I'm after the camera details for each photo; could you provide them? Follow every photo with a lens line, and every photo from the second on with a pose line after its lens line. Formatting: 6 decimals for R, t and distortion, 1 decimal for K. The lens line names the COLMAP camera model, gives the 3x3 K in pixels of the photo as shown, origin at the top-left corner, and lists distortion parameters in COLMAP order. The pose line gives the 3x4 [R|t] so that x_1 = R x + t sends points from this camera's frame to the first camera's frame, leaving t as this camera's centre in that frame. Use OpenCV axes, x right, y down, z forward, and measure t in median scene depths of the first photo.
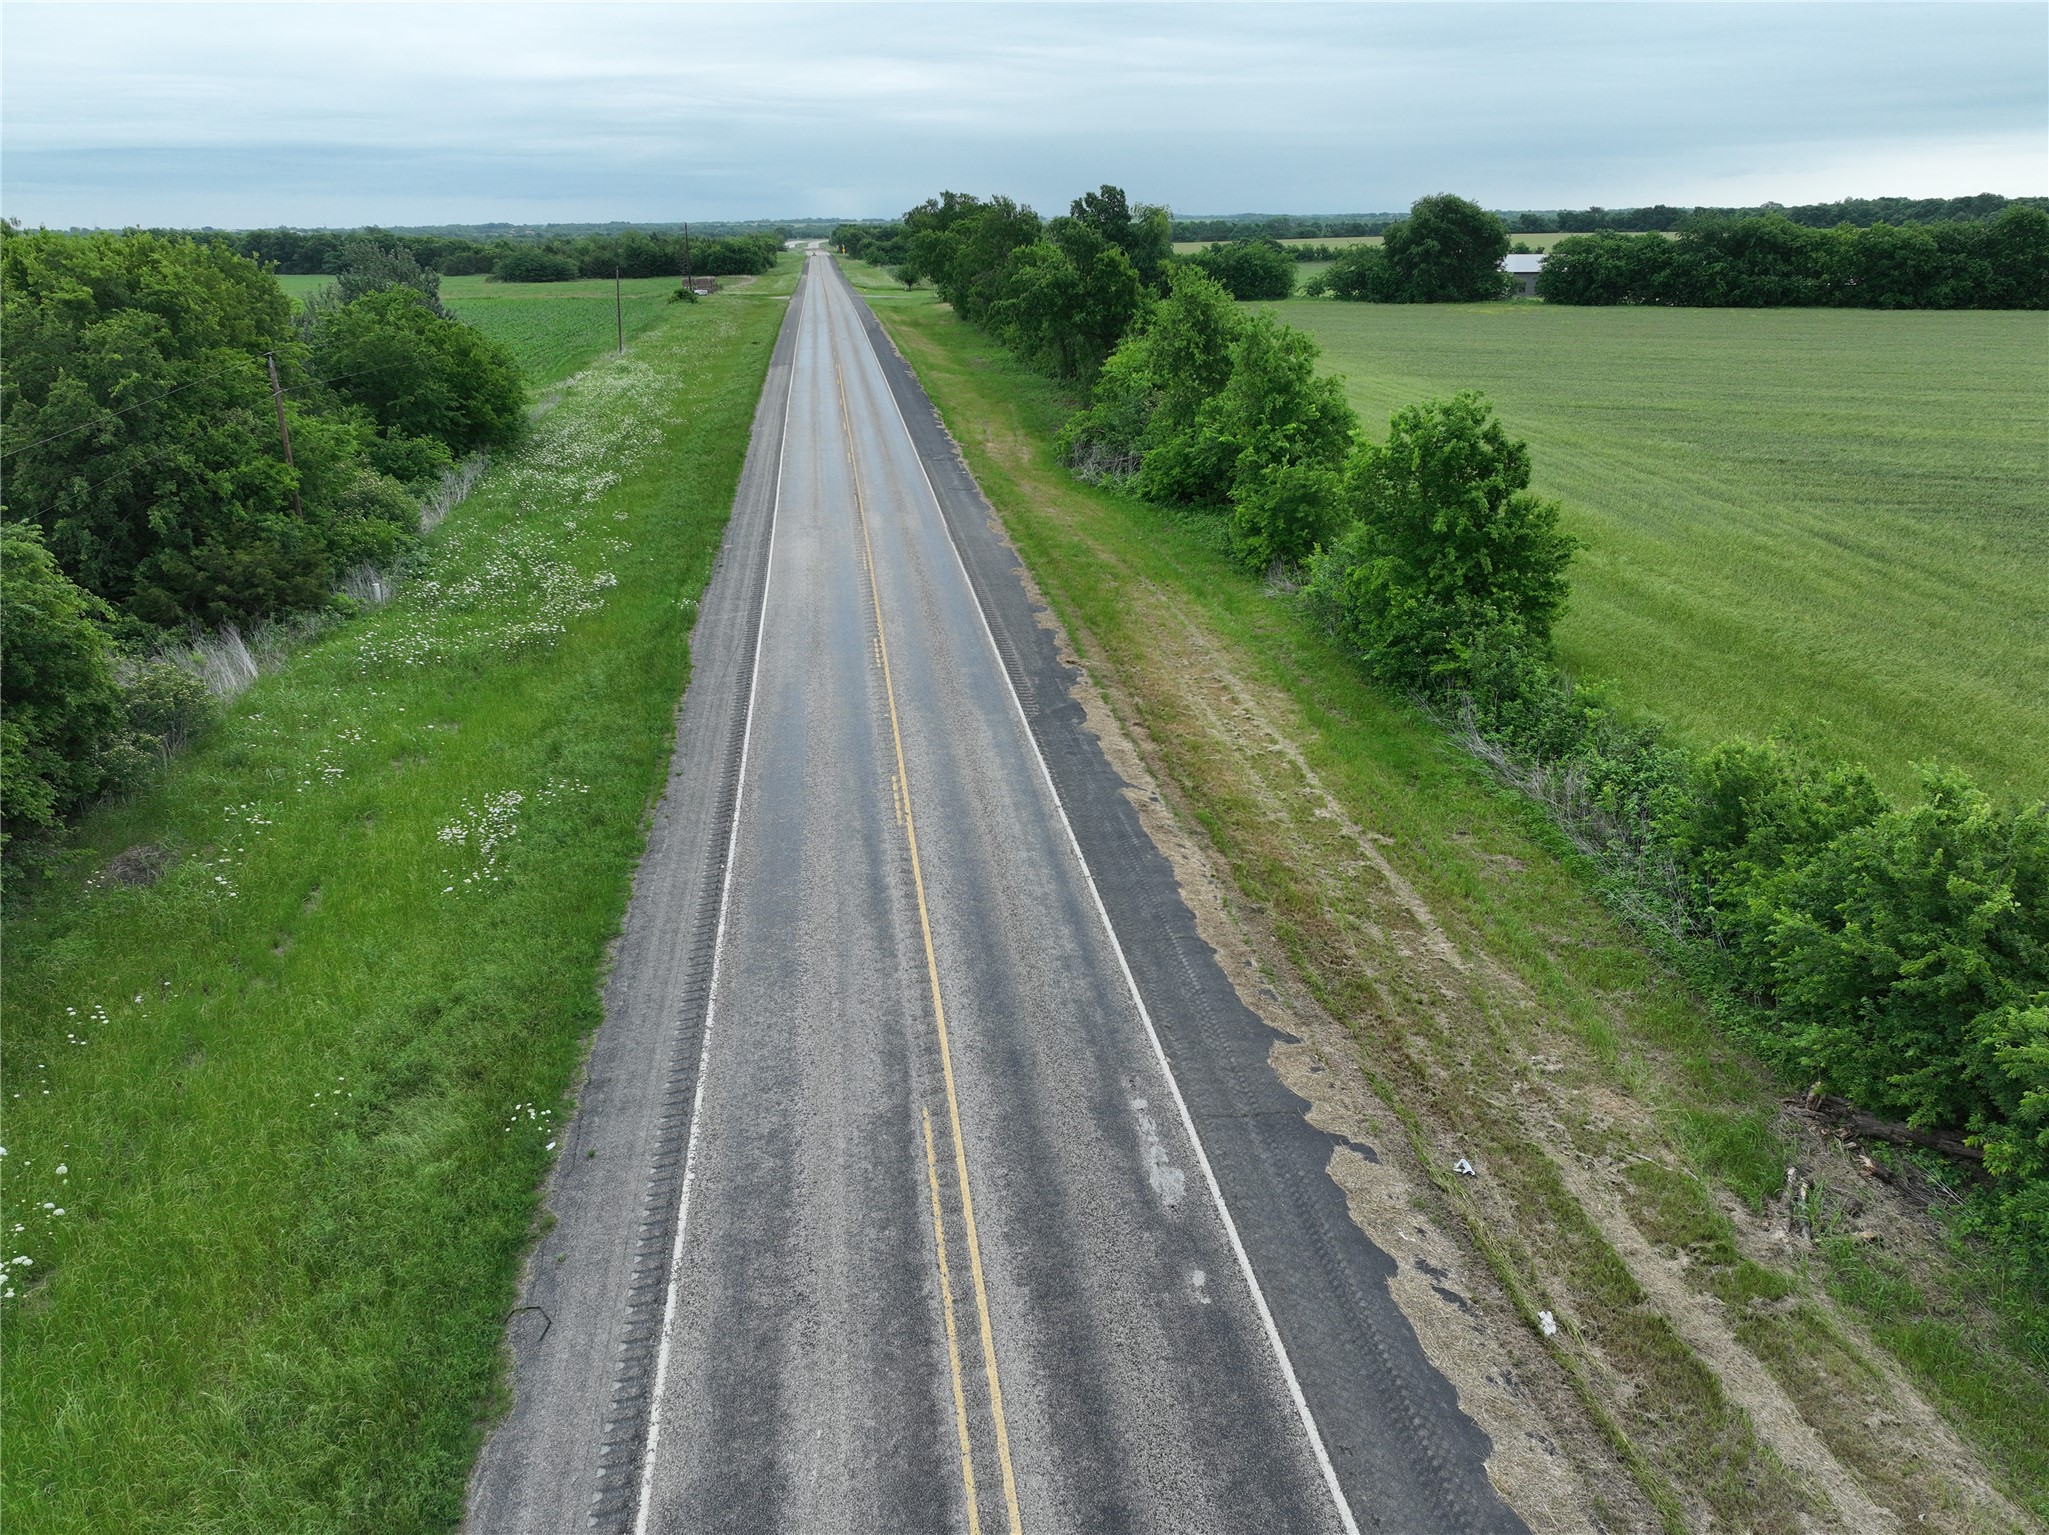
lens RADIAL K [[1450.7, 0, 1027.1], [0, 1450.7, 768.8], [0, 0, 1]] dist [0.000742, 0.015209]
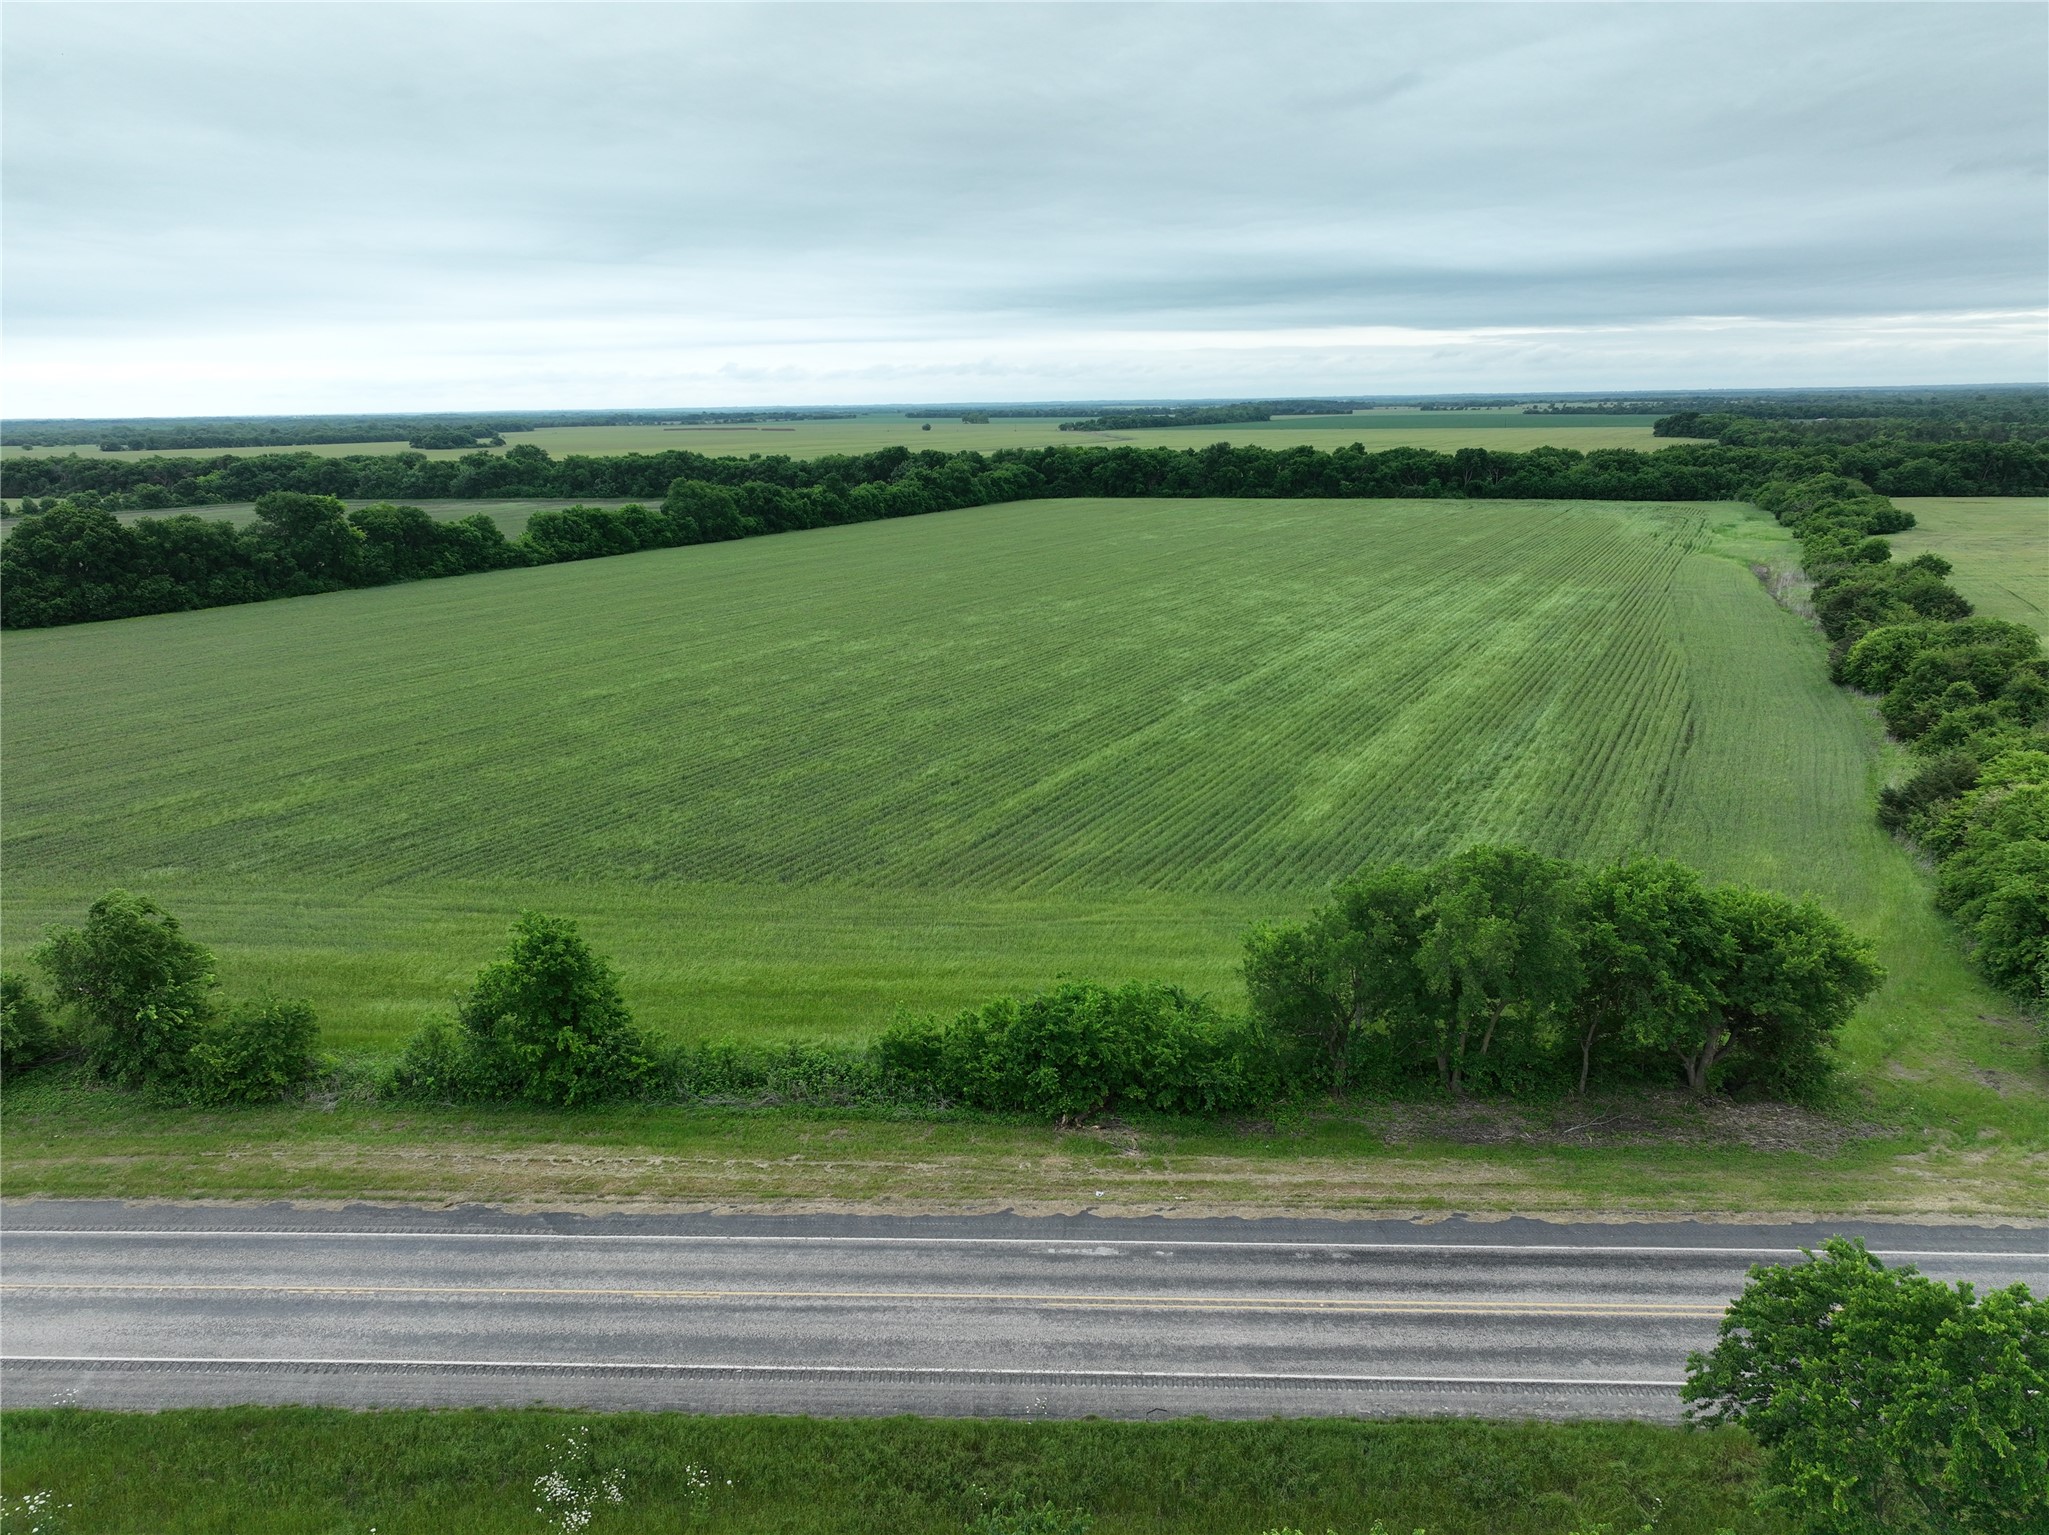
lens RADIAL K [[1450.7, 0, 1027.1], [0, 1450.7, 768.8], [0, 0, 1]] dist [0.000742, 0.015209]
pose [[0.163320, -0.233216, 0.958612, -1.896526], [0.362117, 0.918010, 0.161644, -0.833929], [-0.917713, 0.320730, 0.234381, 0.223004]]
